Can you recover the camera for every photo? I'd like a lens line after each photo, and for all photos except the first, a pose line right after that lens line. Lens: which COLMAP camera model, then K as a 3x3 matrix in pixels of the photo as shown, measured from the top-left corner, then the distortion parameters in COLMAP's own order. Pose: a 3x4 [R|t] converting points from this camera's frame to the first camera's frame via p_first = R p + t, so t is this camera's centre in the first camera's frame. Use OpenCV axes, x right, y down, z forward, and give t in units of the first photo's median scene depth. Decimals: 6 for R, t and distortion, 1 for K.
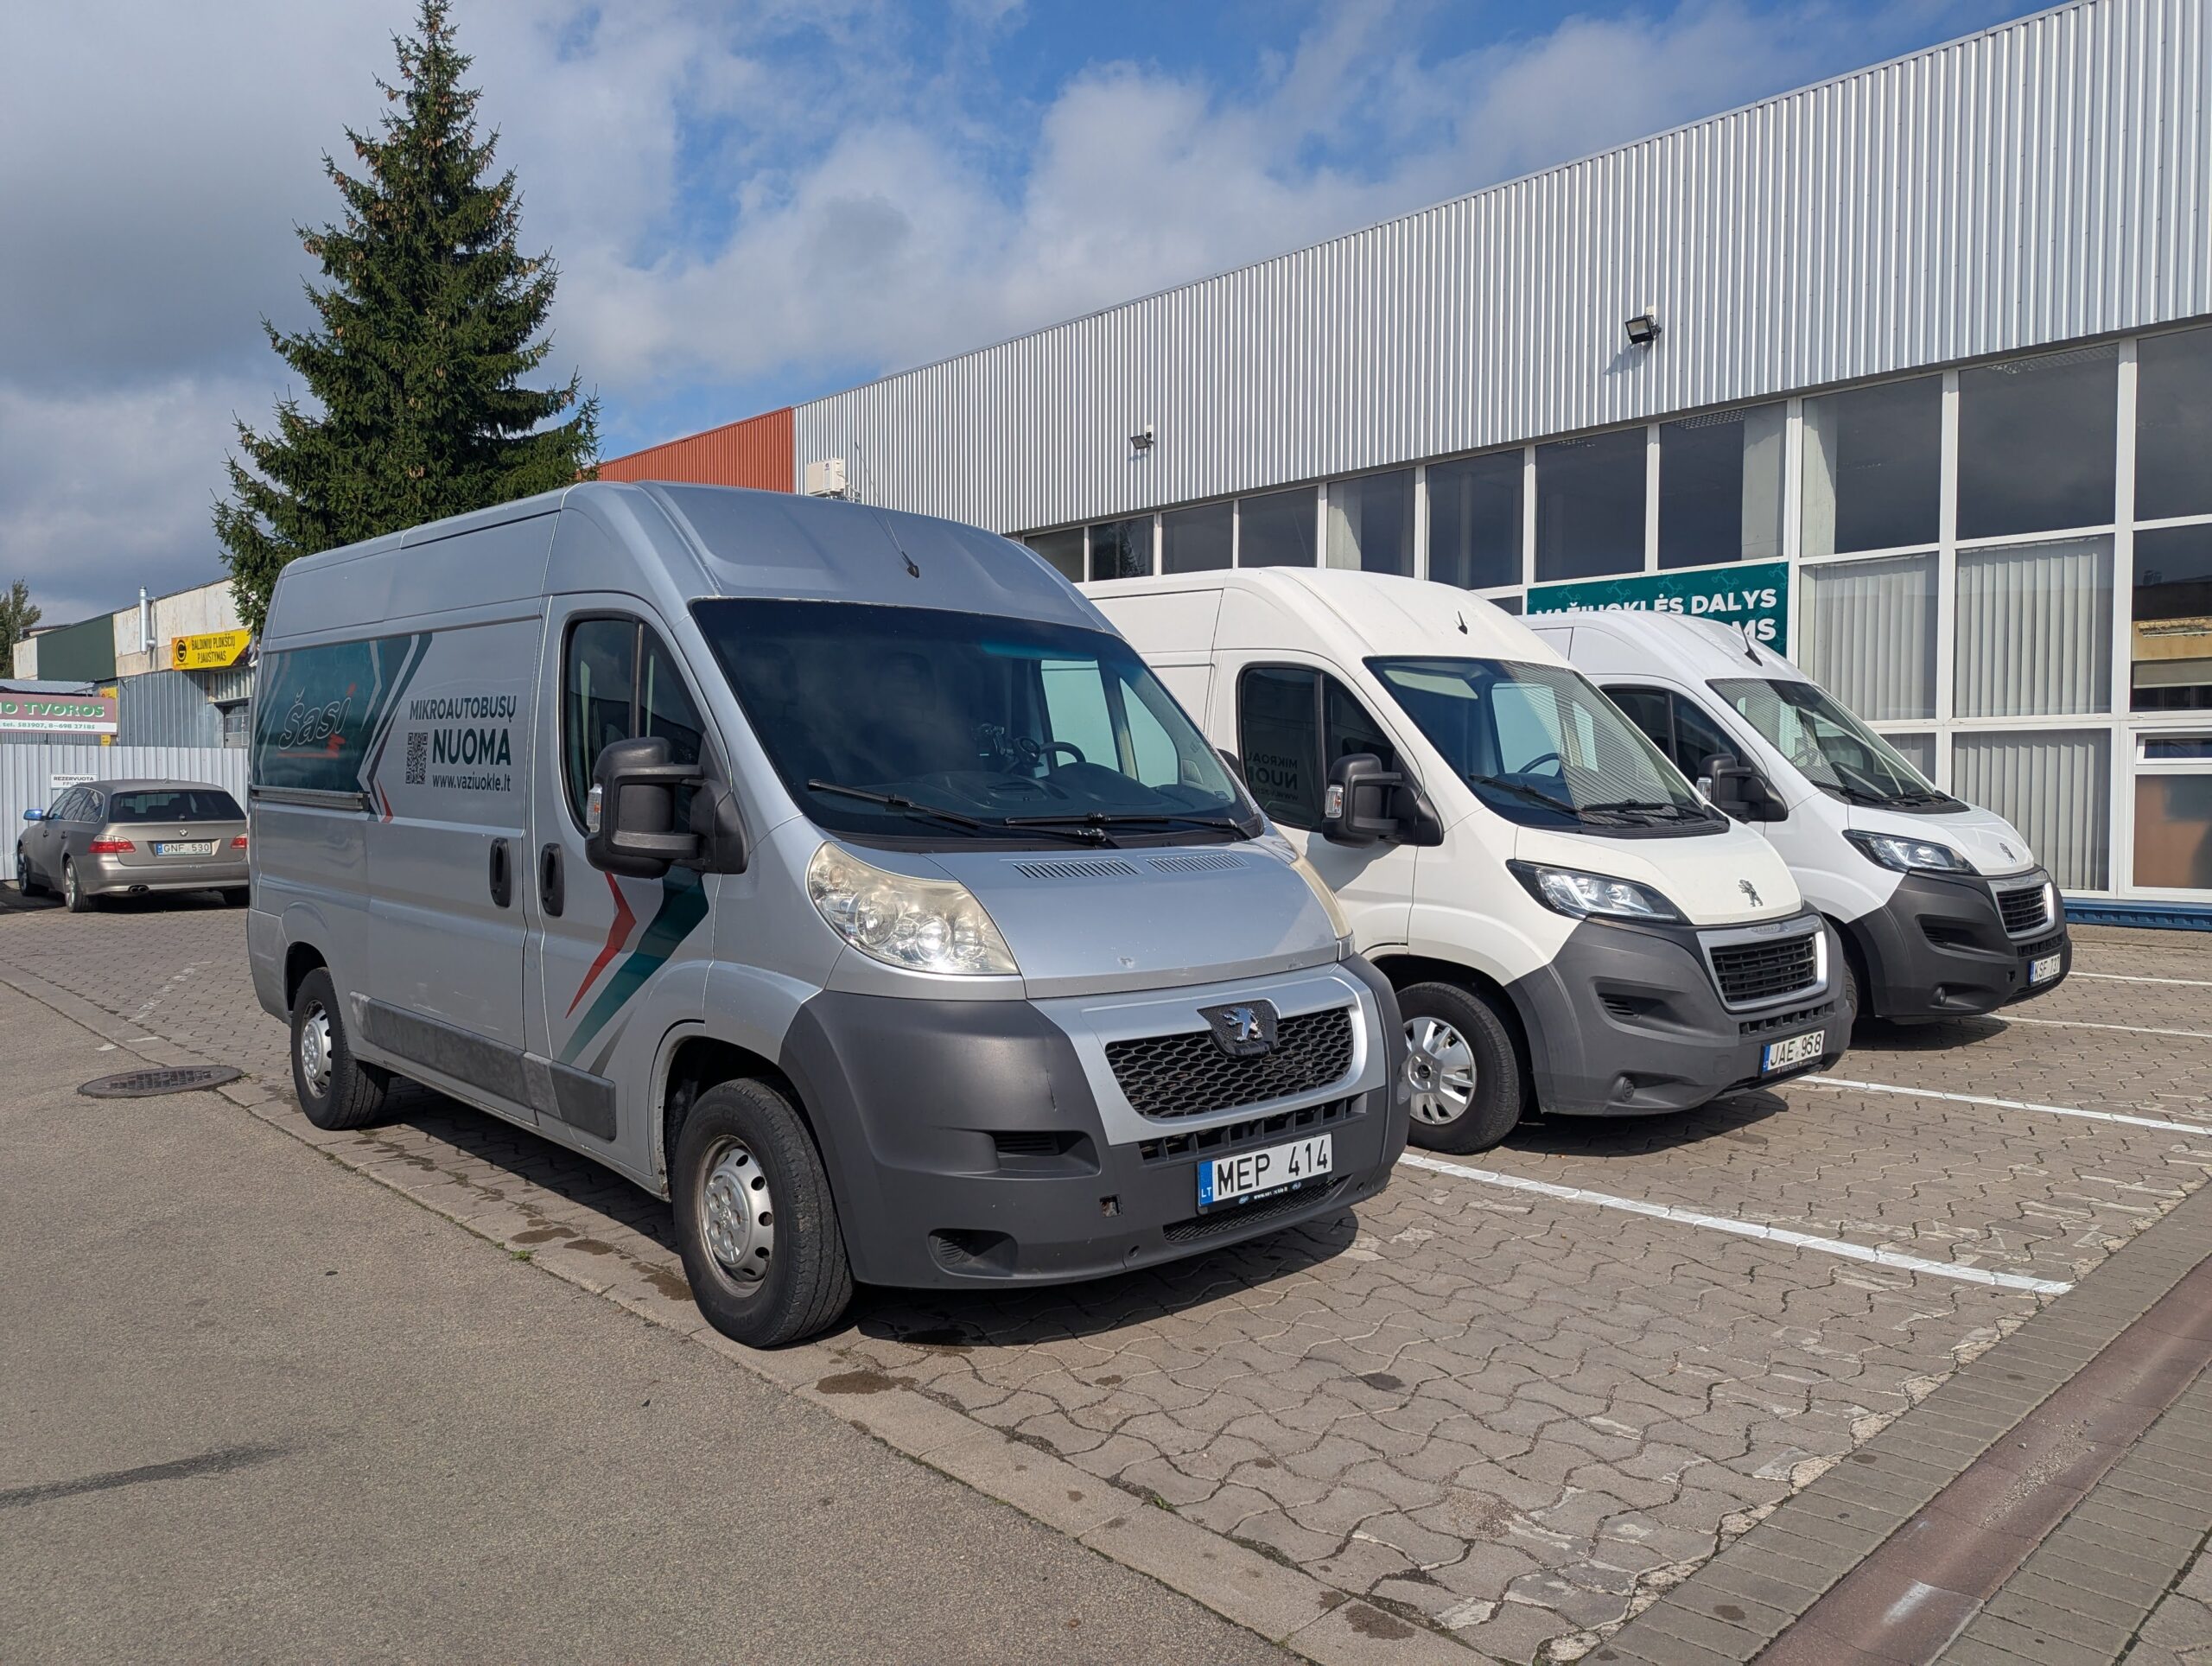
lens RADIAL K [[1549.7, 0, 1085.4], [0, 1549.7, 832.2], [0, 0, 1]] dist [0.050221, -0.043707]
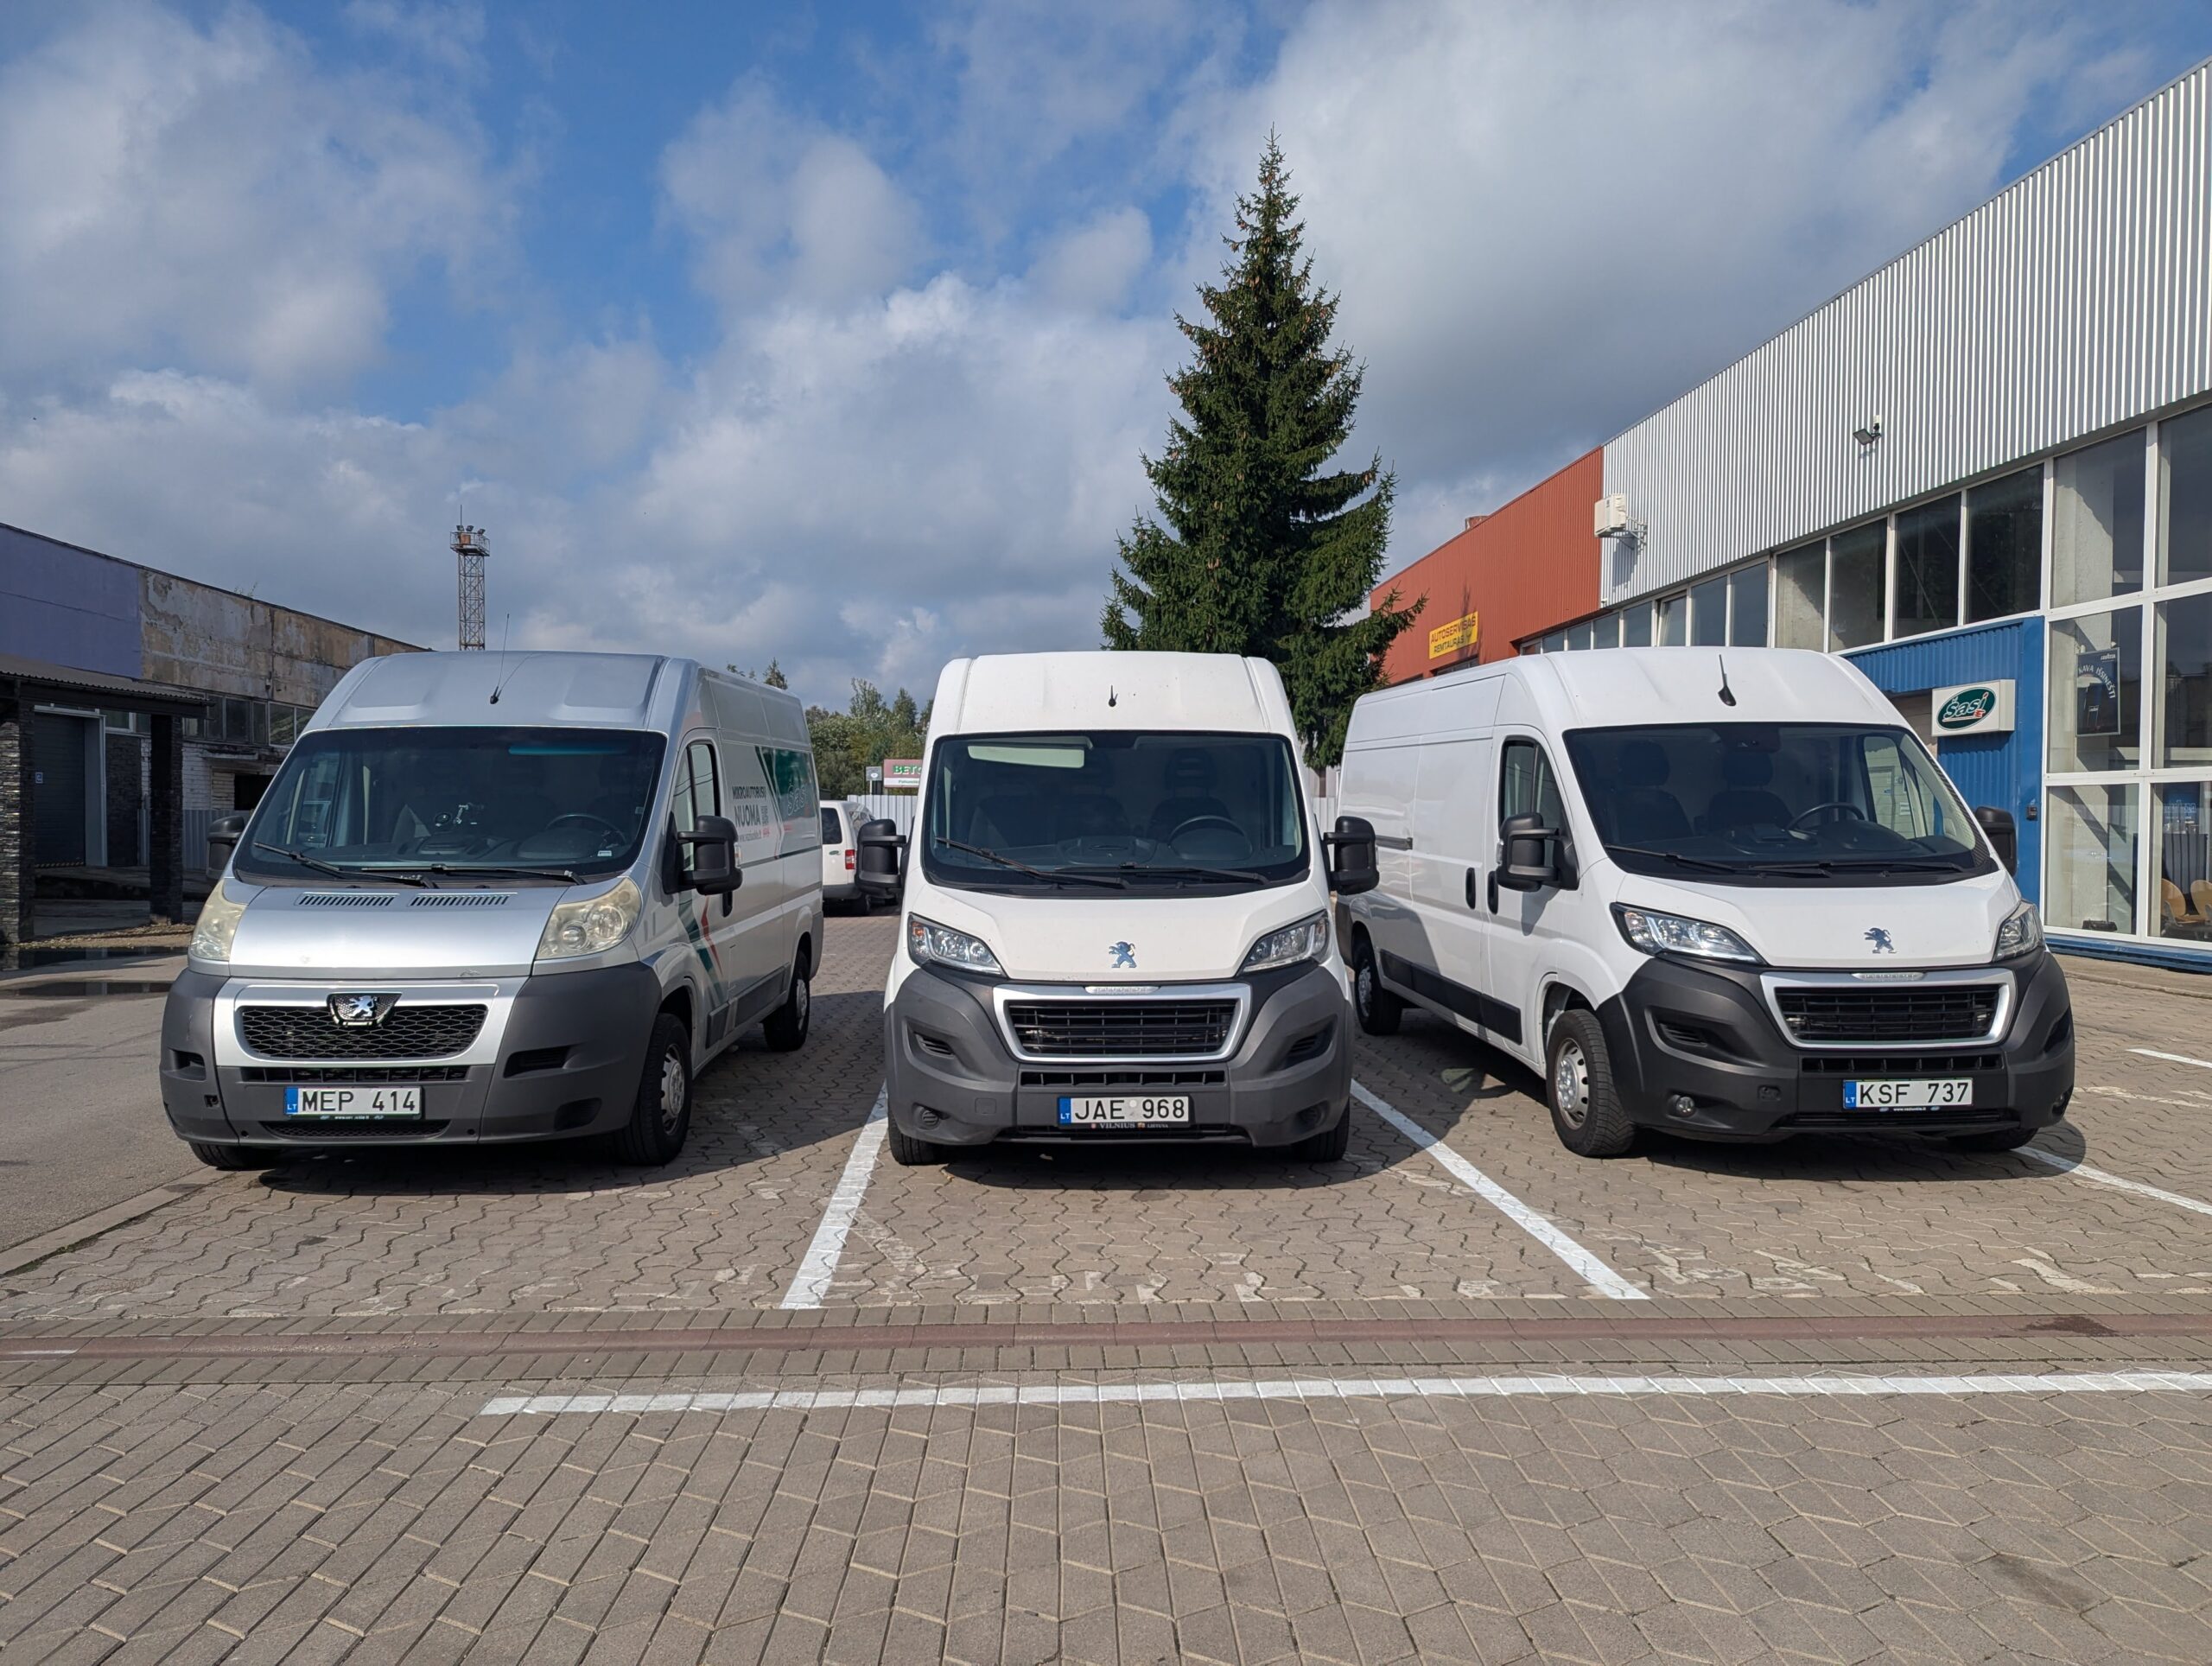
lens RADIAL K [[1549.7, 0, 1088.1], [0, 1549.7, 840.2], [0, 0, 1]] dist [0.050221, -0.043707]
pose [[0.744525, 0.010580, -0.667510, 0.455581], [-0.021978, 0.999721, -0.008669, -0.011605], [0.667232, 0.021126, 0.744550, 0.090326]]
